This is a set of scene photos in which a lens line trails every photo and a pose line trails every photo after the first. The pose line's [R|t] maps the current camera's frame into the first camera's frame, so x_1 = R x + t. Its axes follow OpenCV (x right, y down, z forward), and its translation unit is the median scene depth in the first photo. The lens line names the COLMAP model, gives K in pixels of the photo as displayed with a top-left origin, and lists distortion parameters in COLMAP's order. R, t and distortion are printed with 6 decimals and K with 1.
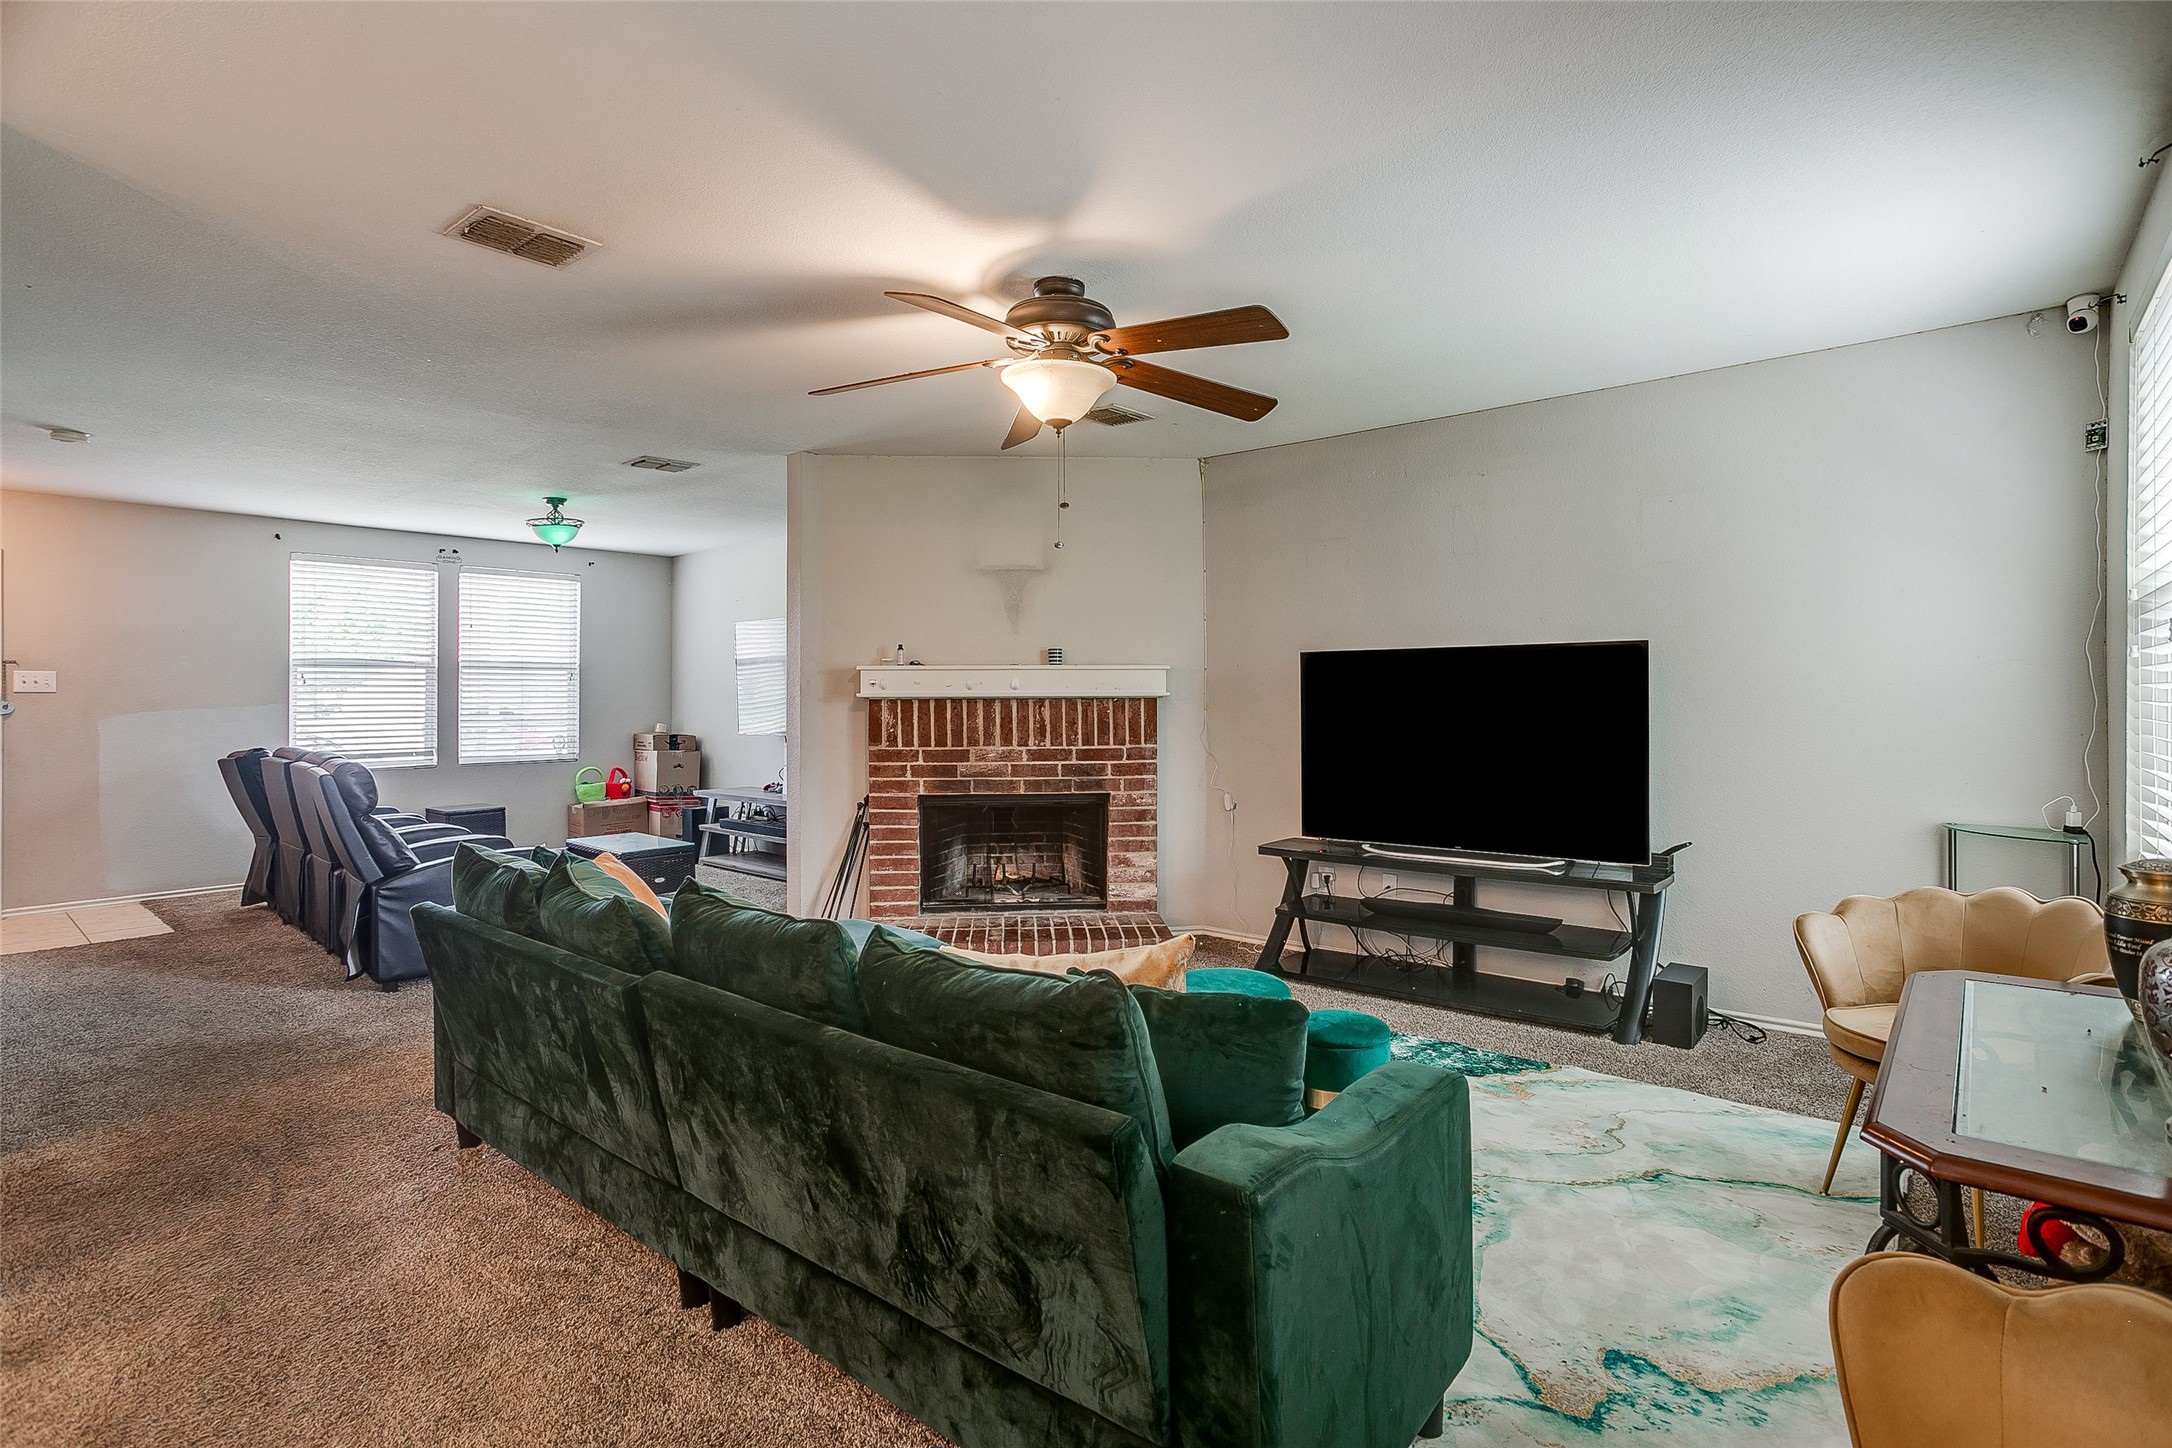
lens RADIAL K [[1059.1, 0, 1099.8], [0, 1059.1, 690.9], [0, 0, 1]] dist [-0.047139, 0.026653]
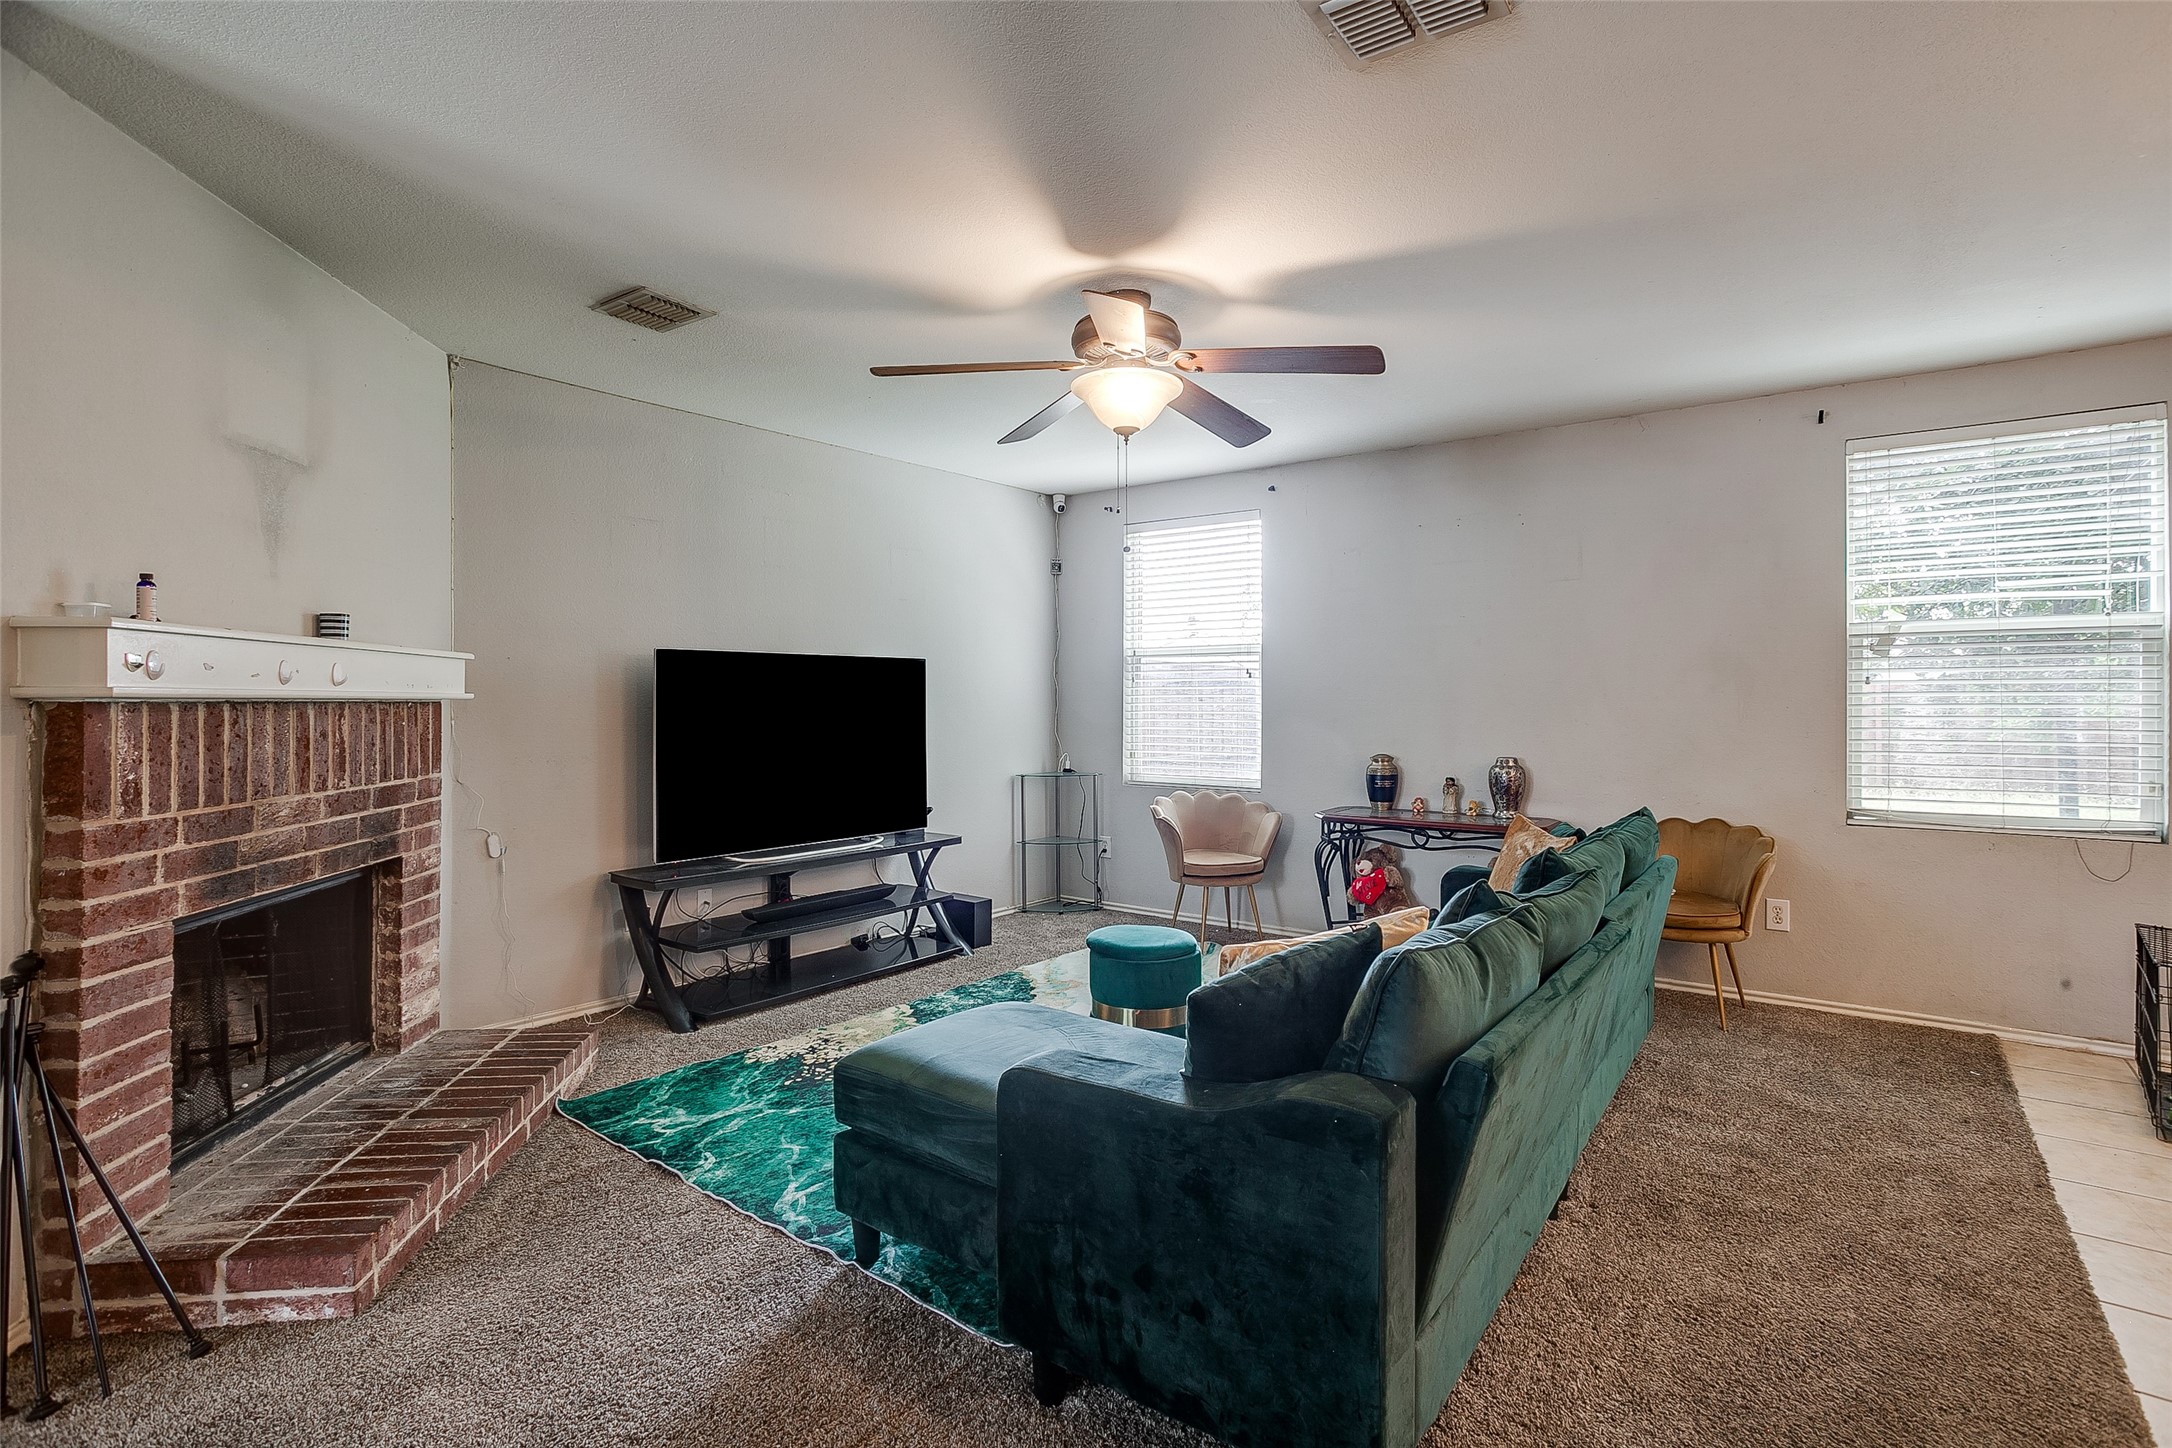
lens RADIAL K [[1059.1, 0, 1104.7], [0, 1059.1, 693.1], [0, 0, 1]] dist [-0.047139, 0.026653]
pose [[-0.062888, 0.012178, 0.997946, -0.619999], [-0.002743, 0.999920, -0.012375, 0.008024], [-0.998017, -0.003516, -0.062849, 0.633481]]
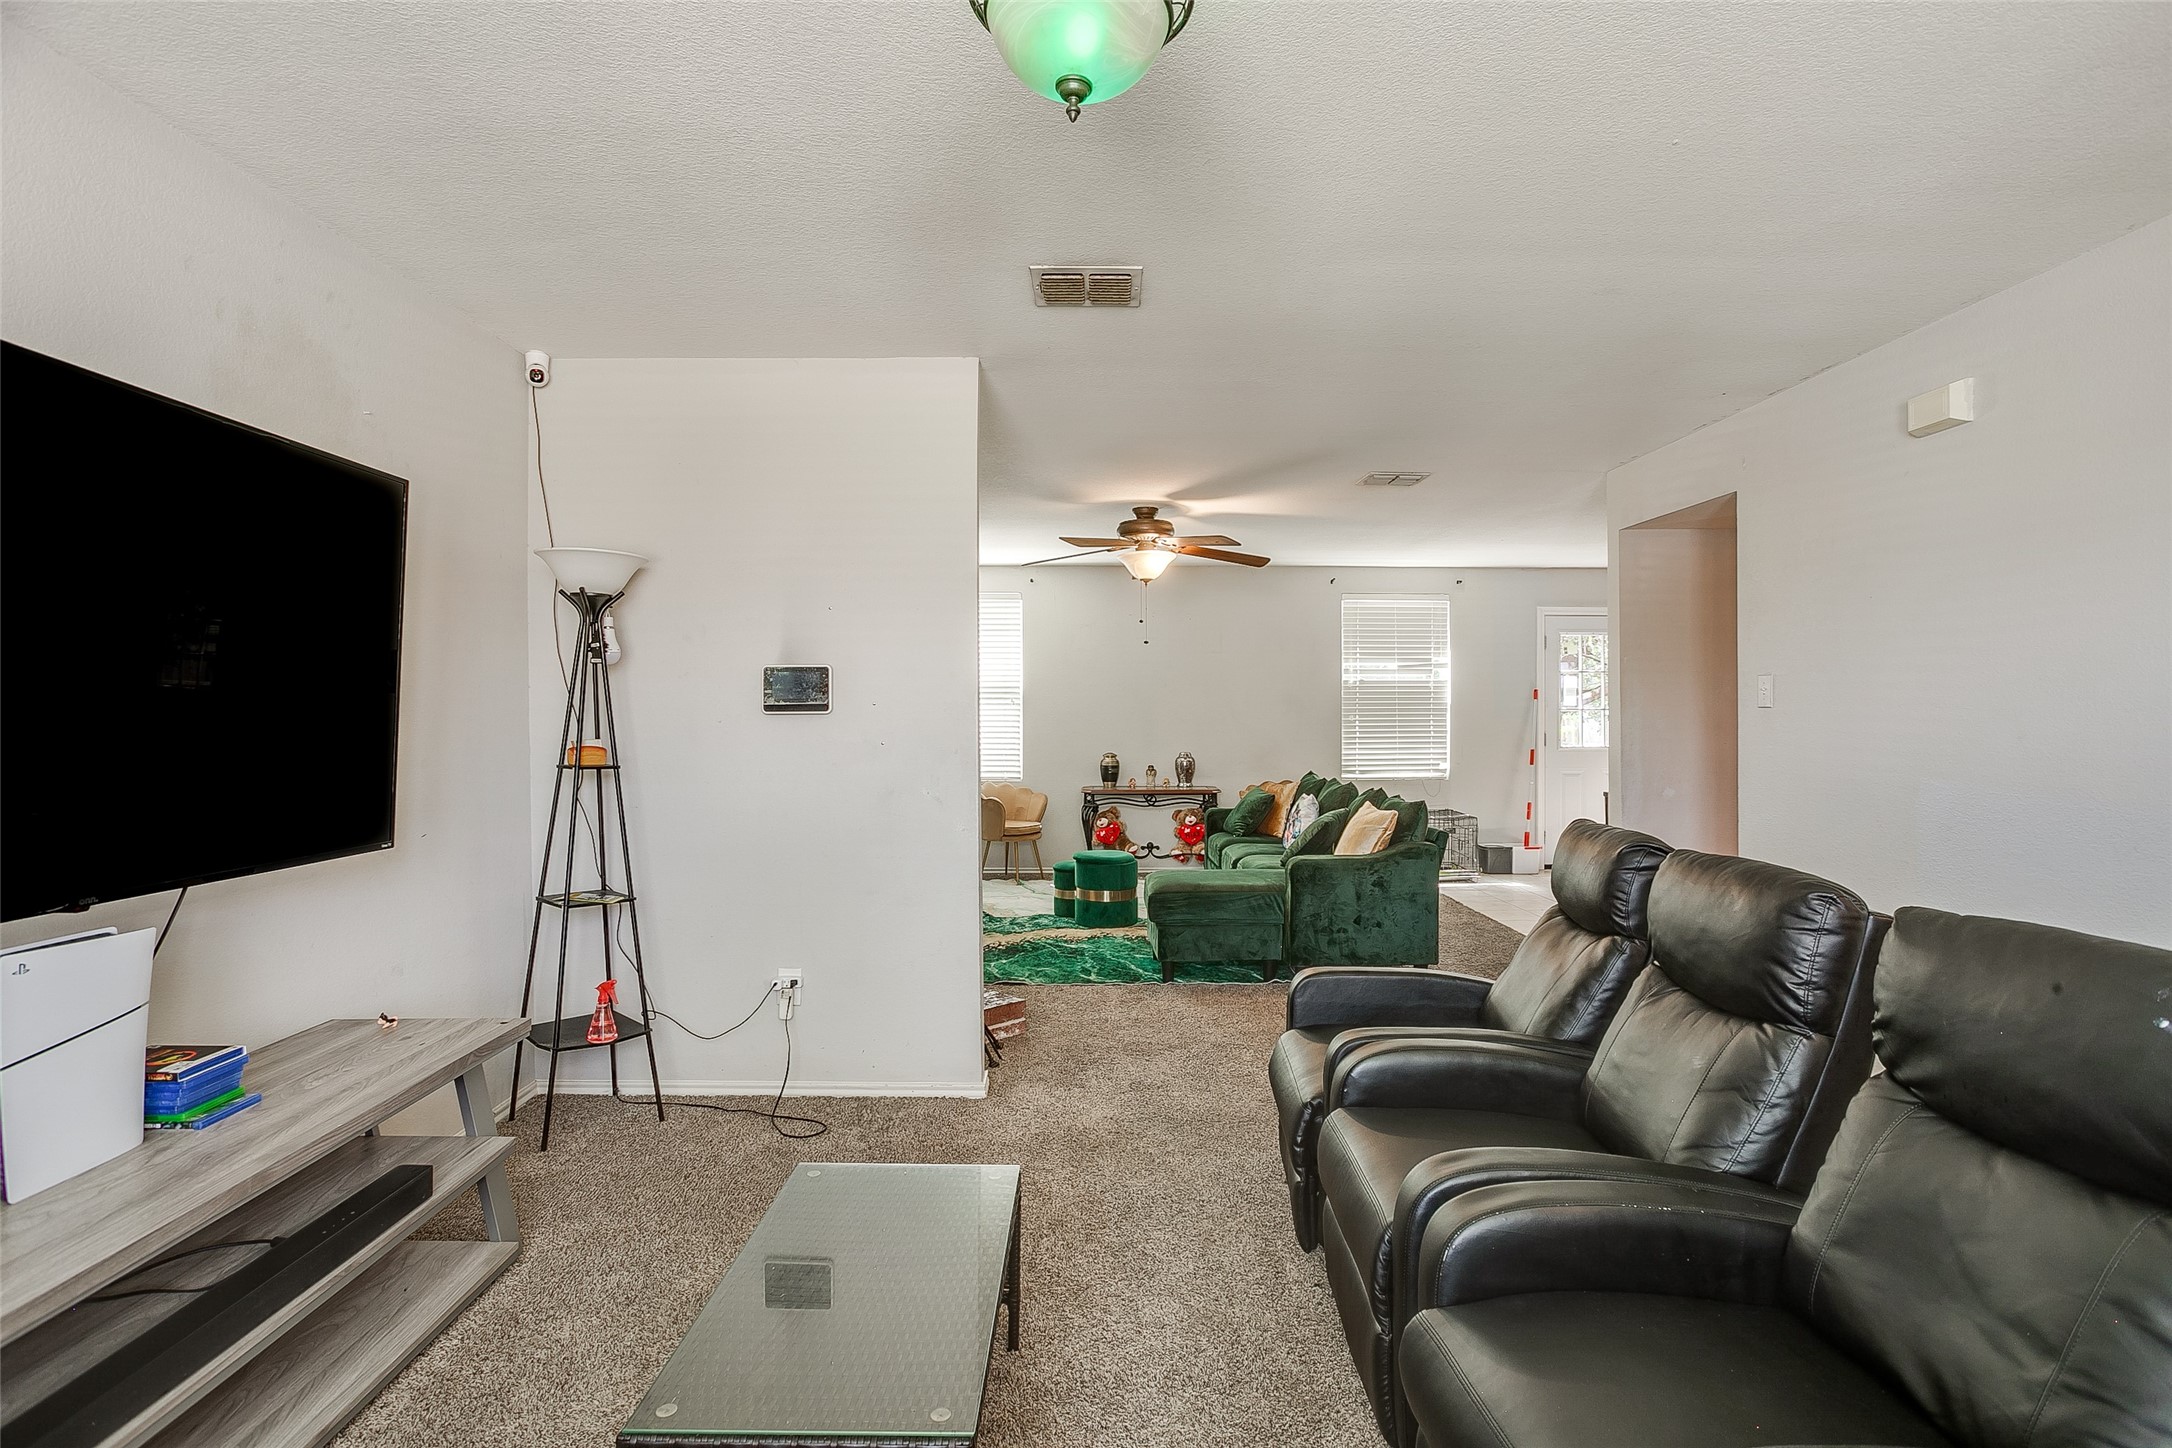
lens RADIAL K [[1059.1, 0, 1099.6], [0, 1059.1, 714.1], [0, 0, 1]] dist [-0.047139, 0.026653]
pose [[-0.664259, 0.009611, 0.747441, -0.847327], [0.005523, 0.999953, -0.007950, 0.006022], [-0.747482, -0.001153, -0.664281, 1.392461]]
